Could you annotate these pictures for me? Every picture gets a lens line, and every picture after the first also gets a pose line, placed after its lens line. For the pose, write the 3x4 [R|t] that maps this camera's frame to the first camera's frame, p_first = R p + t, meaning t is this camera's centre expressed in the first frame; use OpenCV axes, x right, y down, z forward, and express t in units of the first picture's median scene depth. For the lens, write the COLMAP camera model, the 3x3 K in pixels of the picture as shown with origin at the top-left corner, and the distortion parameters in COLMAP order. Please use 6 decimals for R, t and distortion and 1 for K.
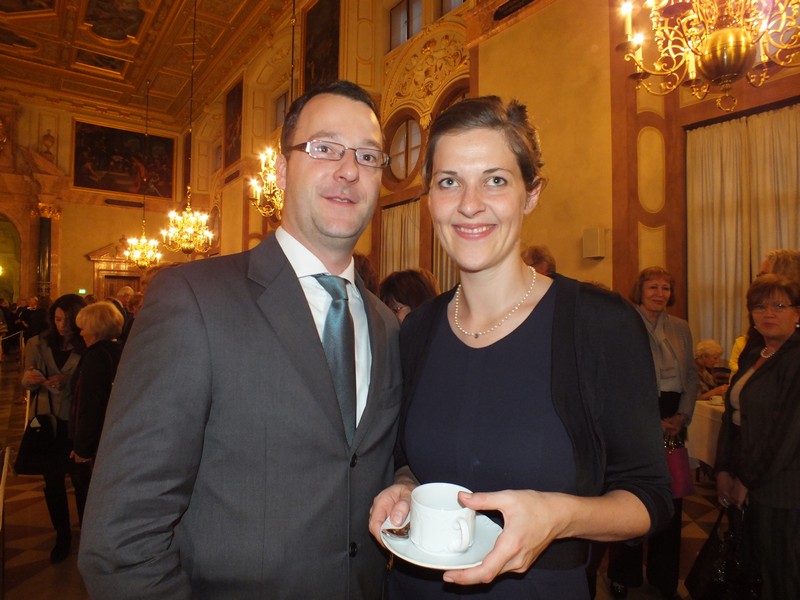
lens RADIAL K [[530.7, 0, 396.8], [0, 530.7, 304.5], [0, 0, 1]] dist [-0.074860, 0.056083]
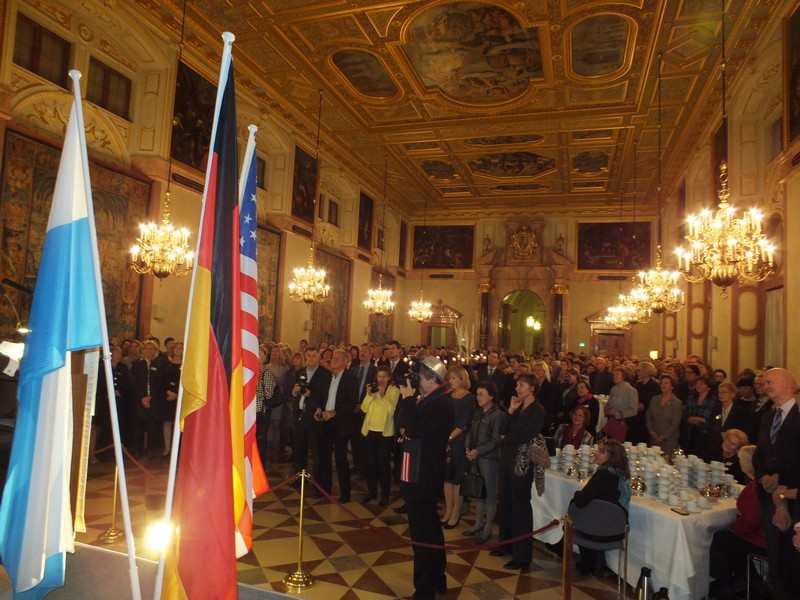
lens RADIAL K [[530.7, 0, 396.8], [0, 530.7, 304.5], [0, 0, 1]] dist [-0.074860, 0.056083]
pose [[0.586314, -0.041217, -0.809035, 0.249092], [-0.026158, 0.997221, -0.069761, -0.024156], [0.809661, 0.062065, 0.583606, -0.226665]]
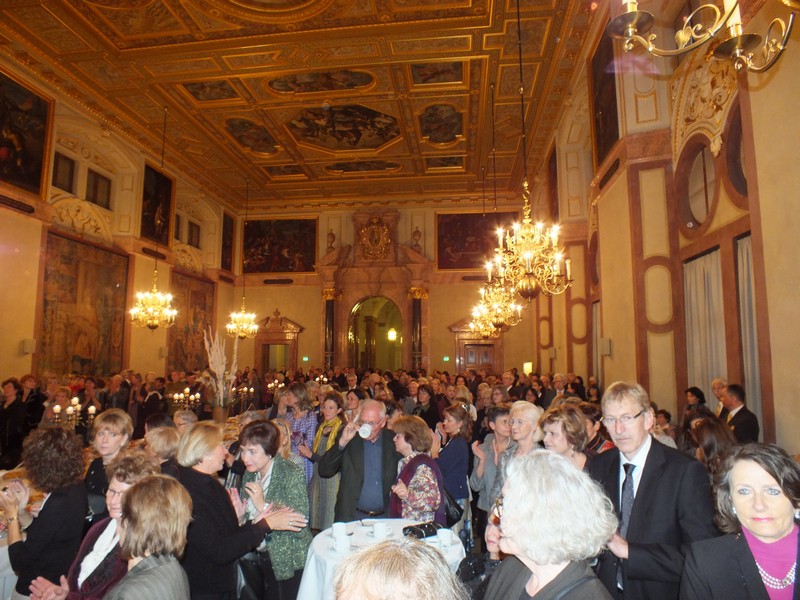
lens RADIAL K [[520.9, 0, 391.2], [0, 520.9, 307.2], [0, 0, 1]] dist [-0.081915, 0.042857]
pose [[0.733653, -0.085090, -0.674176, 0.089425], [0.020457, 0.994445, -0.103251, -0.025164], [0.679216, 0.061959, 0.731318, 0.080284]]
